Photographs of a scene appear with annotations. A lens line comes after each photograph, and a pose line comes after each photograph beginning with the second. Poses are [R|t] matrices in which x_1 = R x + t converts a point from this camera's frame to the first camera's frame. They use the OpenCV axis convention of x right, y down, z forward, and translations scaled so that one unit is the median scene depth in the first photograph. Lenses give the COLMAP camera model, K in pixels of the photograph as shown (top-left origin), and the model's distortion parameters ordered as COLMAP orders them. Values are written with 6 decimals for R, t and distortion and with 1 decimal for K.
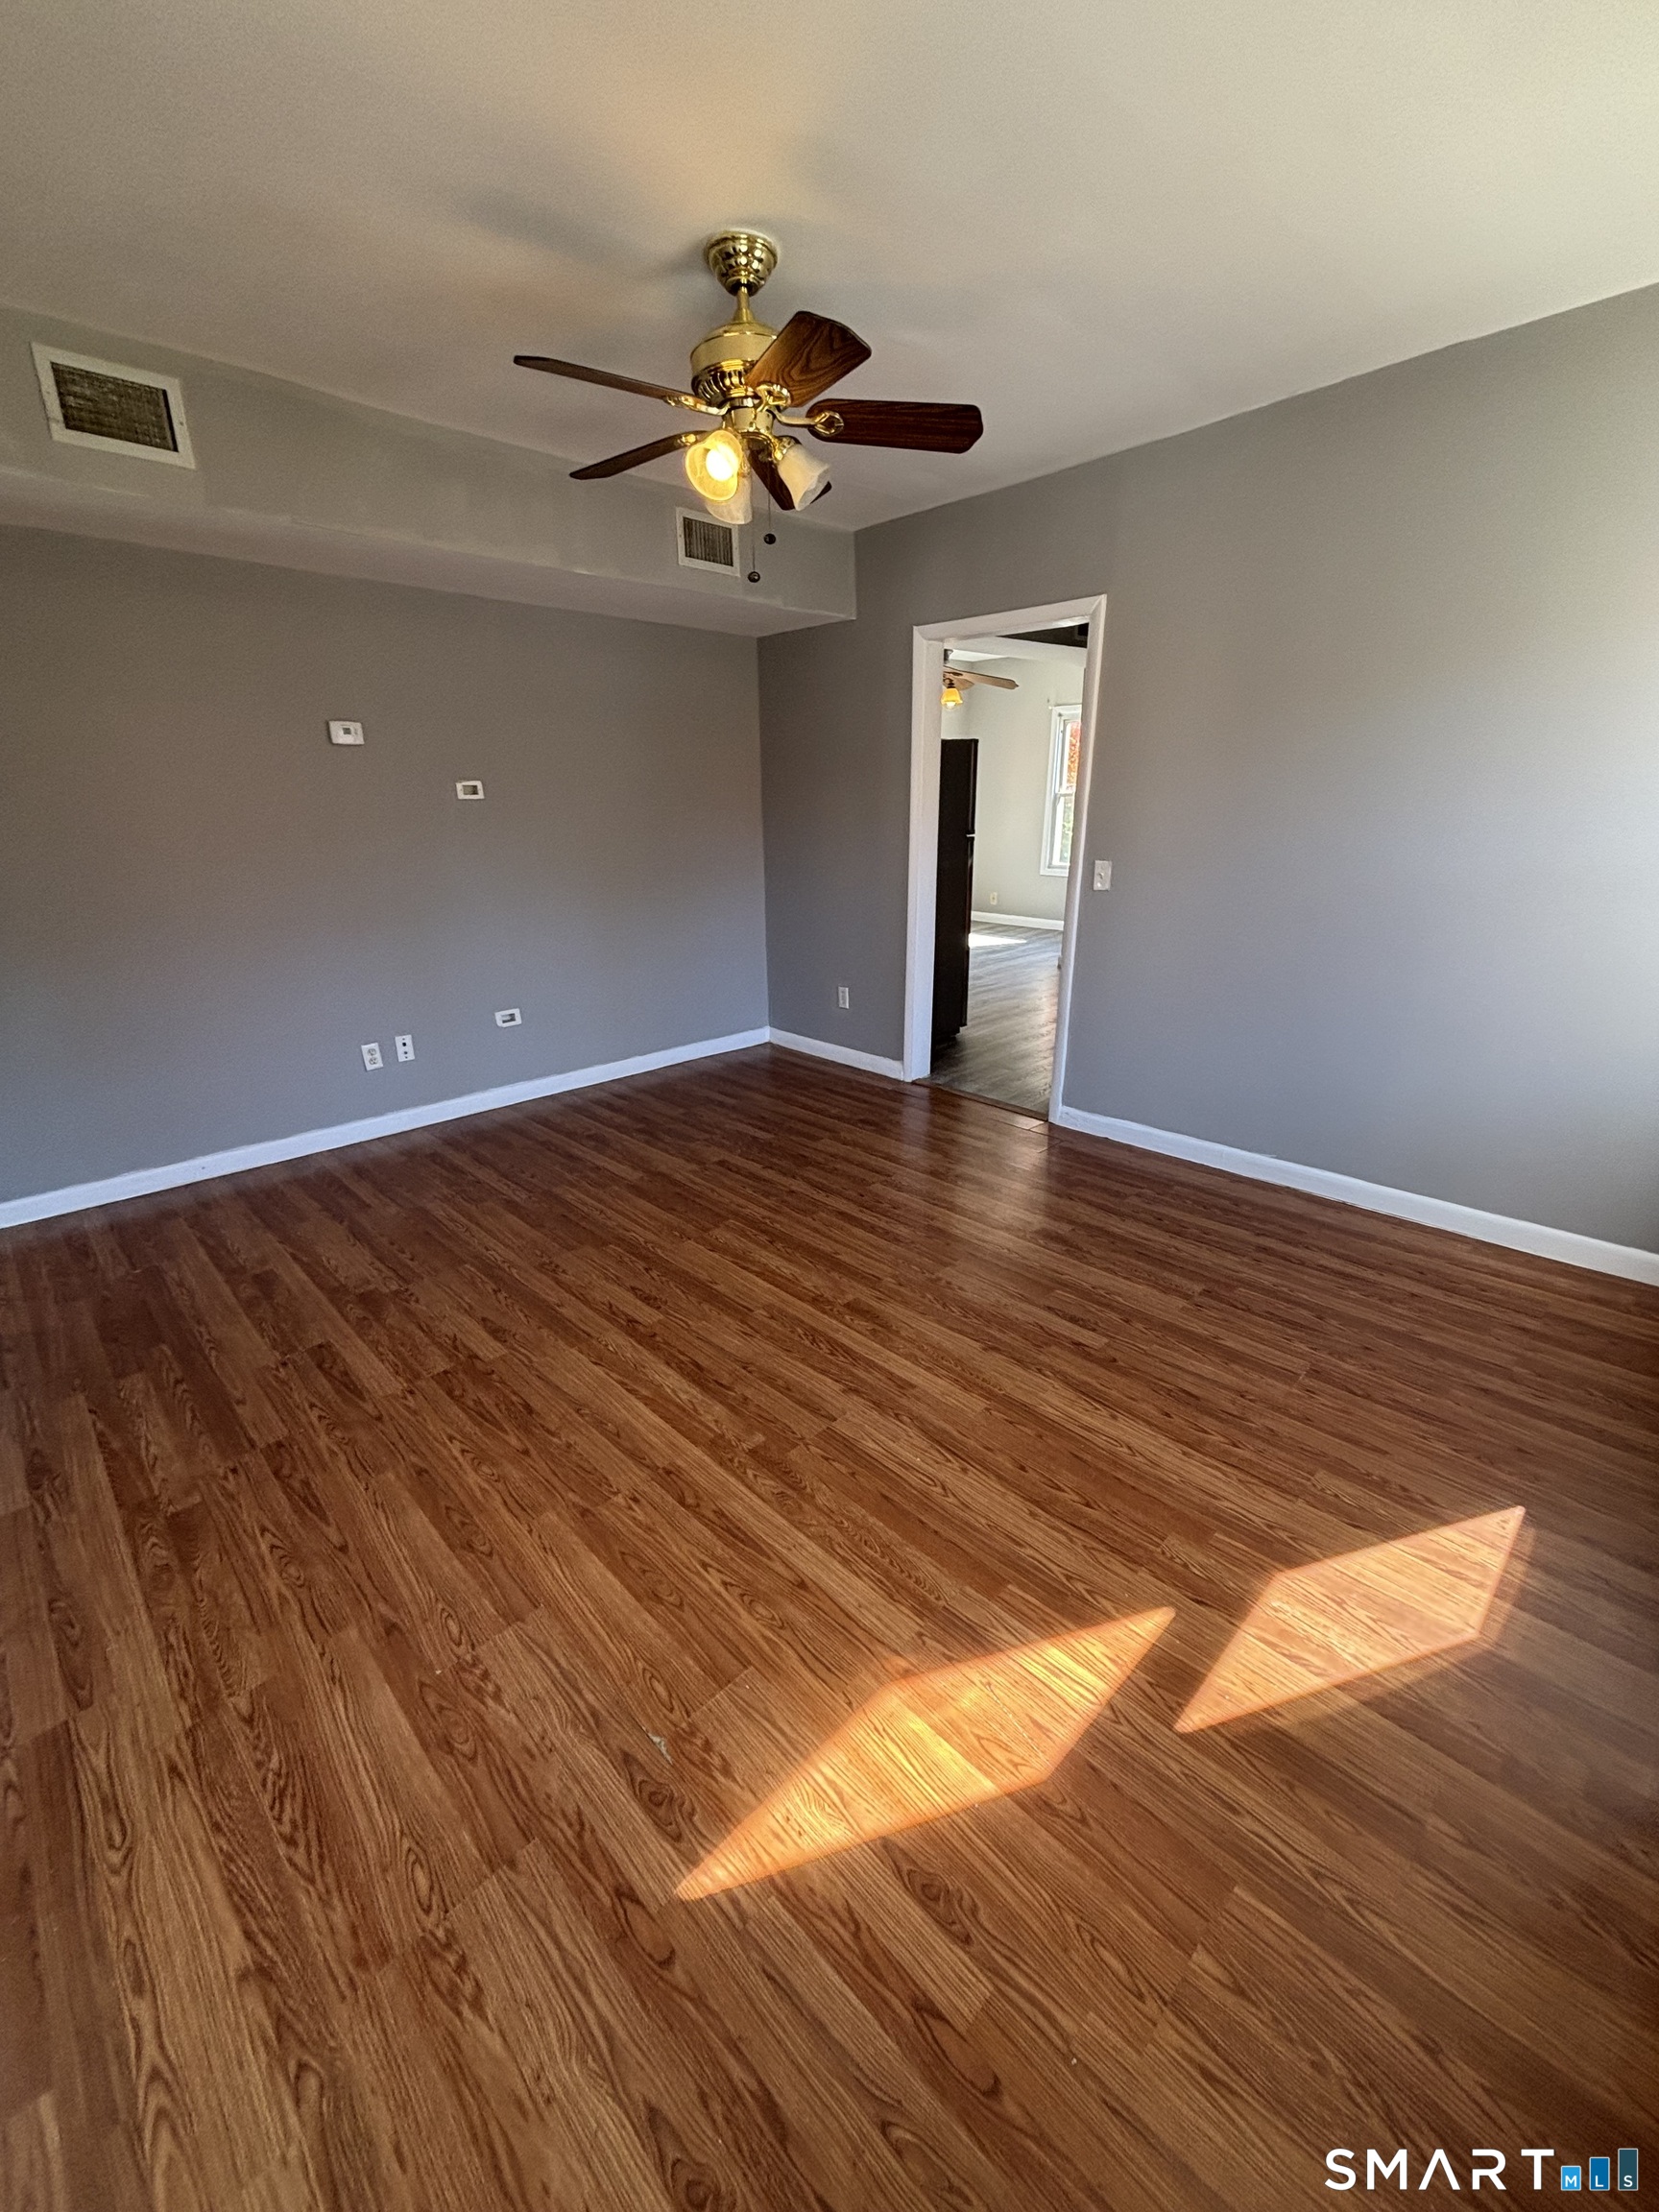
lens RADIAL K [[888.0, 0, 850.9], [0, 888.0, 1161.4], [0, 0, 1]] dist [-0.002742, 0.000691]
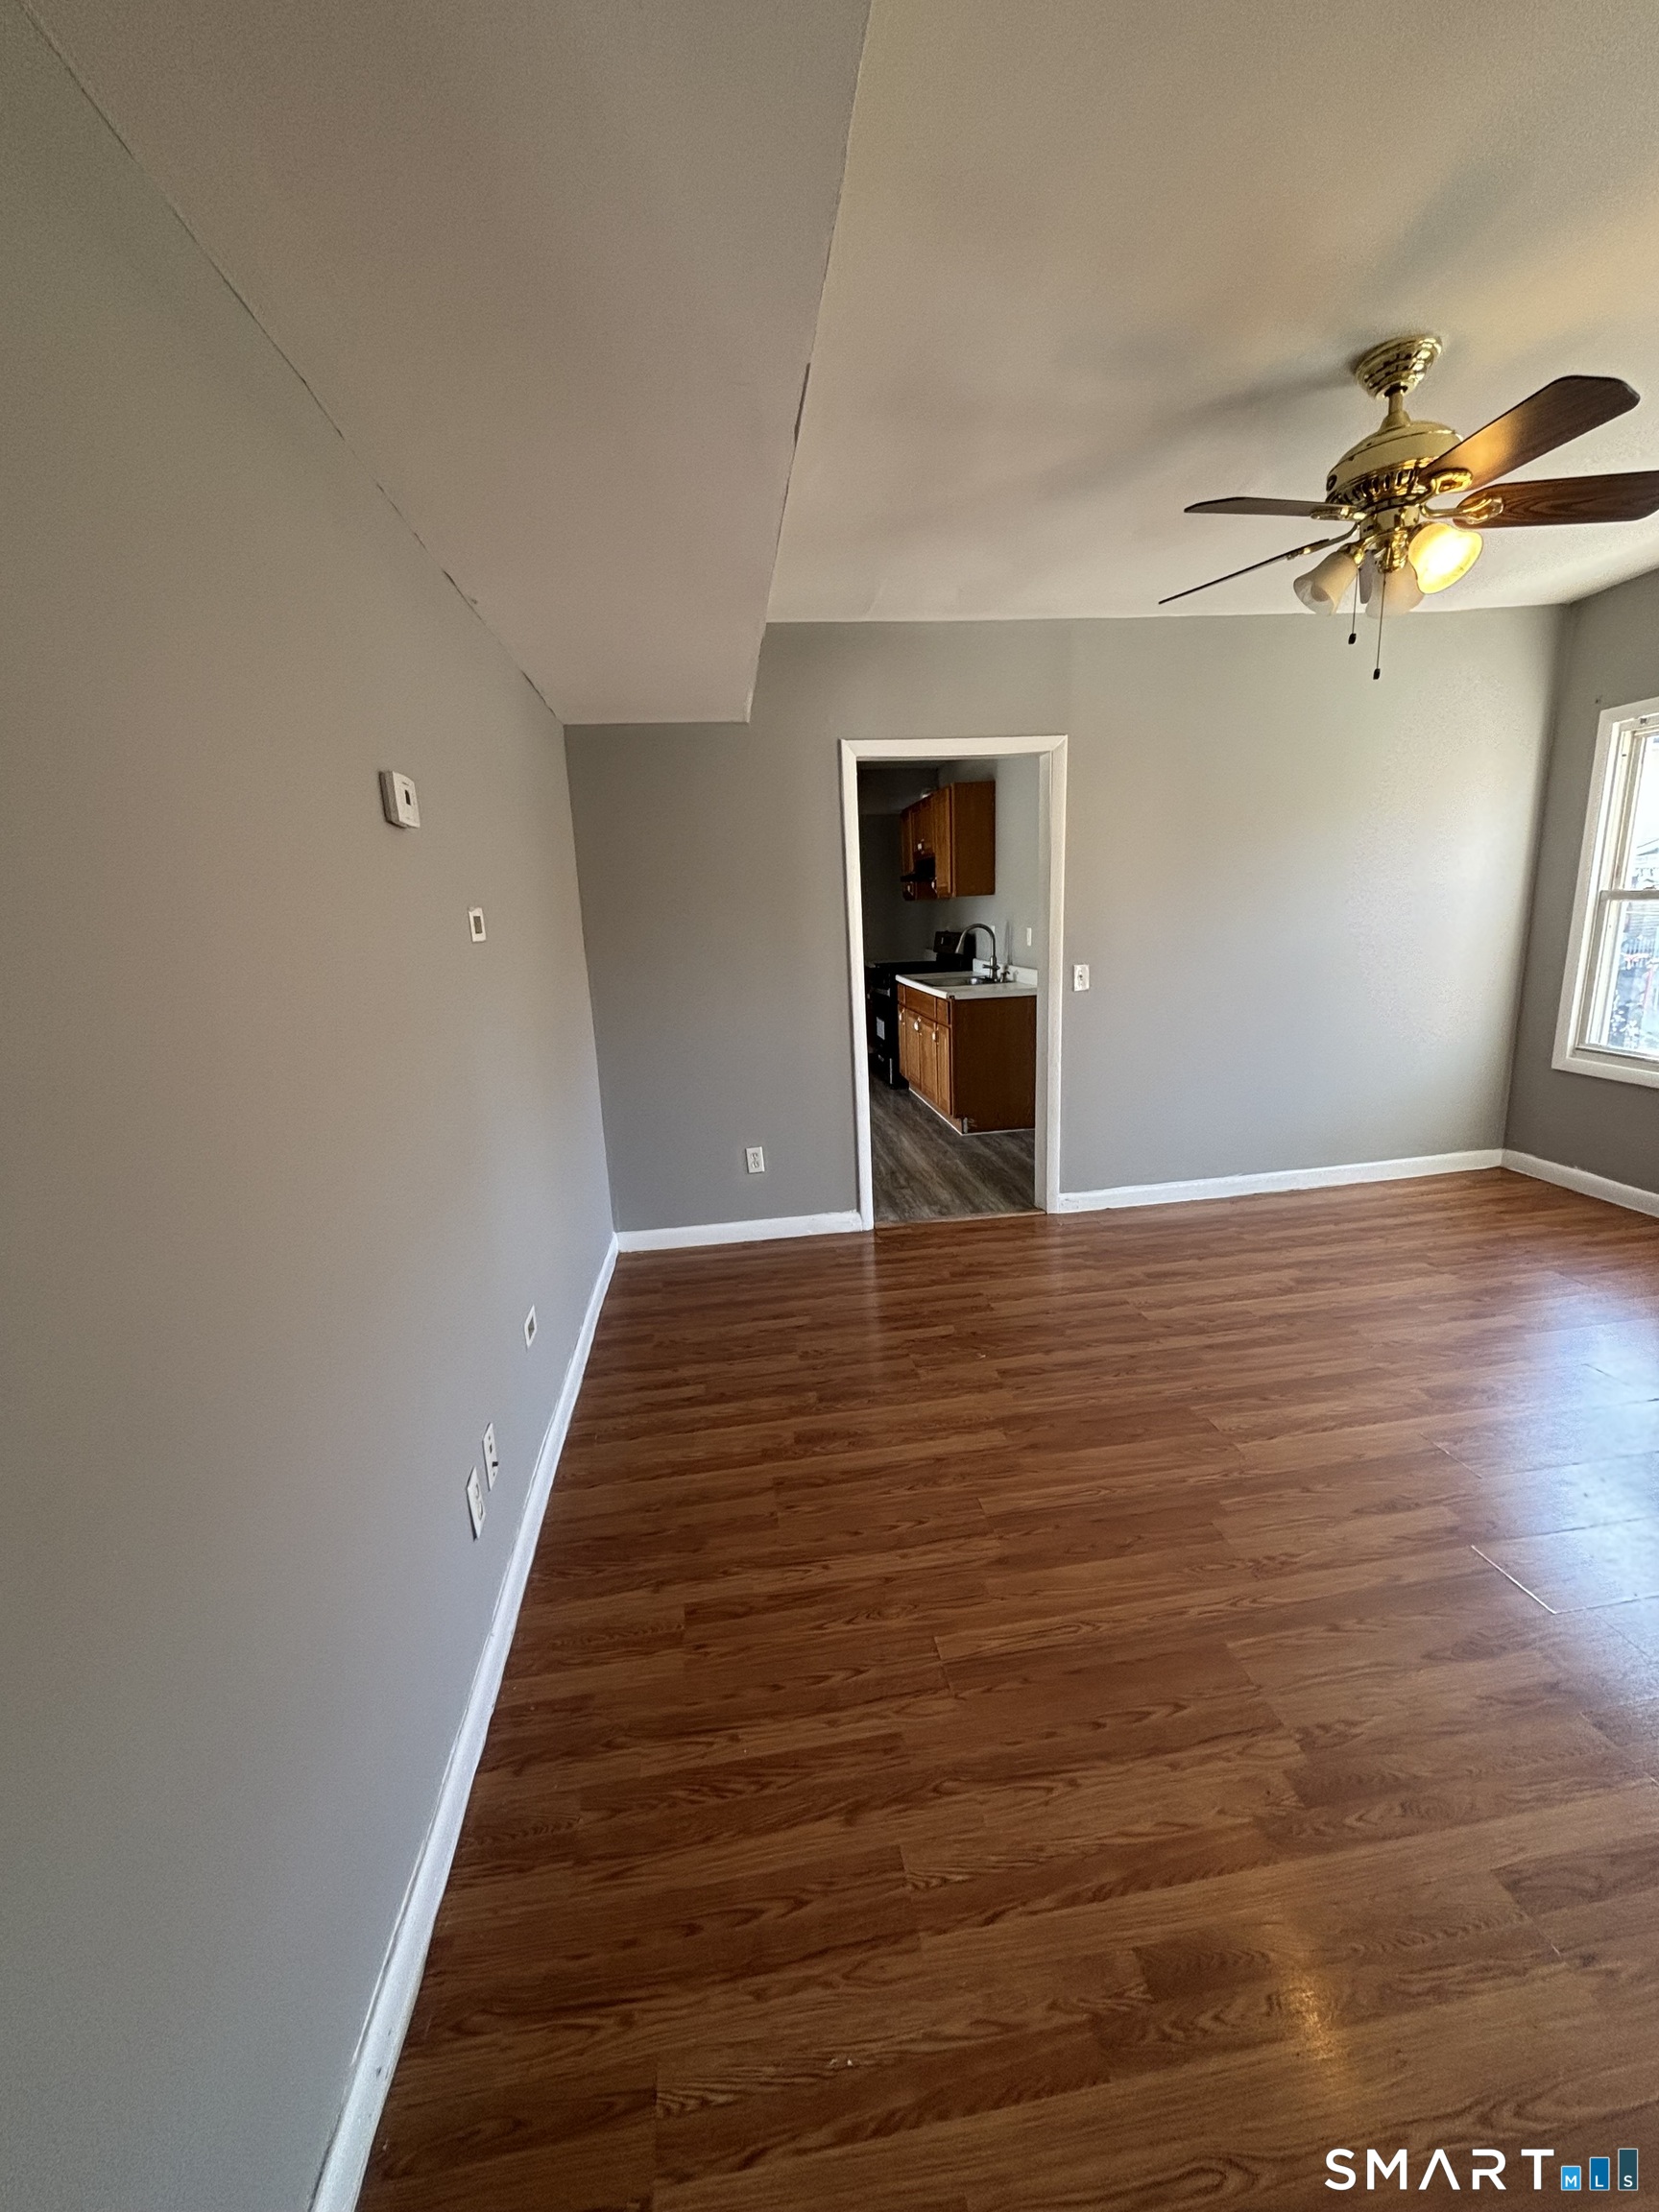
lens RADIAL K [[888.0, 0, 861.1], [0, 888.0, 1151.1], [0, 0, 1]] dist [-0.002742, 0.000691]
pose [[0.582242, -0.235558, 0.778143, -0.833965], [0.345681, 0.938011, 0.025299, -0.260863], [-0.735866, 0.254259, 0.627577, 0.614392]]
